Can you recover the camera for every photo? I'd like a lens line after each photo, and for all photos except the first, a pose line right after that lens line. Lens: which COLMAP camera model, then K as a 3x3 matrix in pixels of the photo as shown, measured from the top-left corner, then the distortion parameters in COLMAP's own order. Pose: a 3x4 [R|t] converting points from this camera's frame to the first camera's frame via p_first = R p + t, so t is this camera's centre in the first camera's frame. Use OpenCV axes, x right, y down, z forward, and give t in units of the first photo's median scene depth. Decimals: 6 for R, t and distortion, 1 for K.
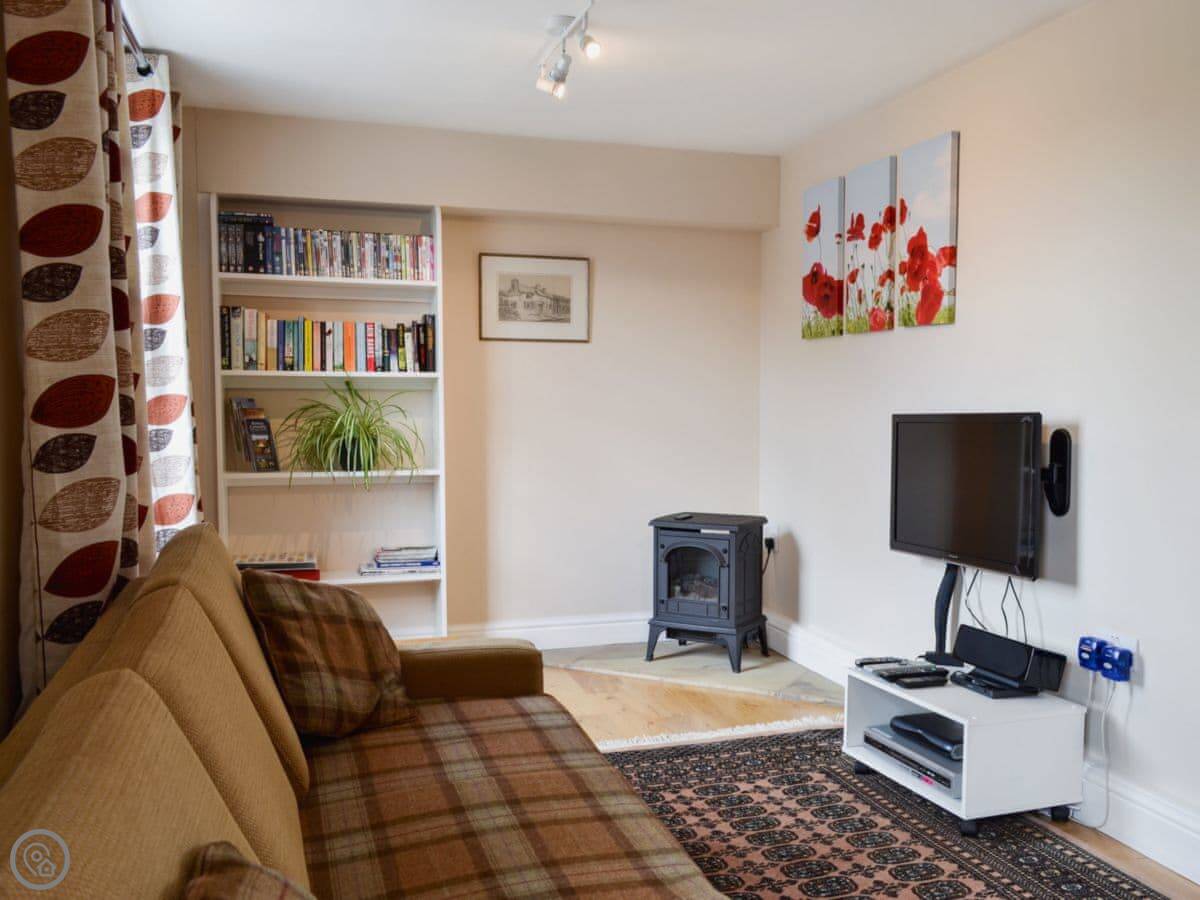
lens RADIAL K [[1027.1, 0, 600.0], [0, 1027.1, 450.0], [0, 0, 1]] dist [0.024916, -0.013576]
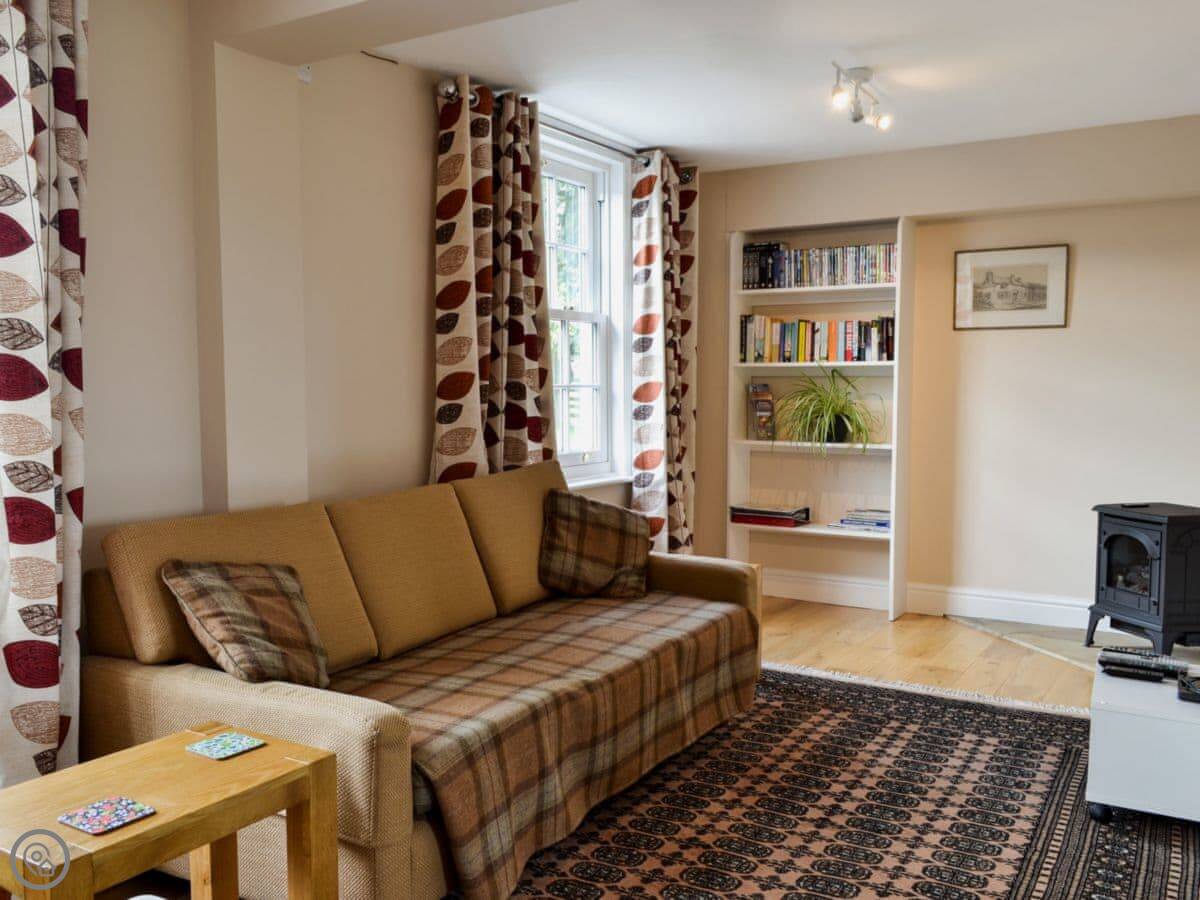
lens RADIAL K [[1034.4, 0, 600.0], [0, 1034.4, 450.0], [0, 0, 1]] dist [0.001305, -0.010850]
pose [[0.651134, 0.044093, -0.757681, 0.524055], [-0.034196, 0.999002, 0.028749, 0.002748], [0.758192, 0.007190, 0.651992, -0.012219]]
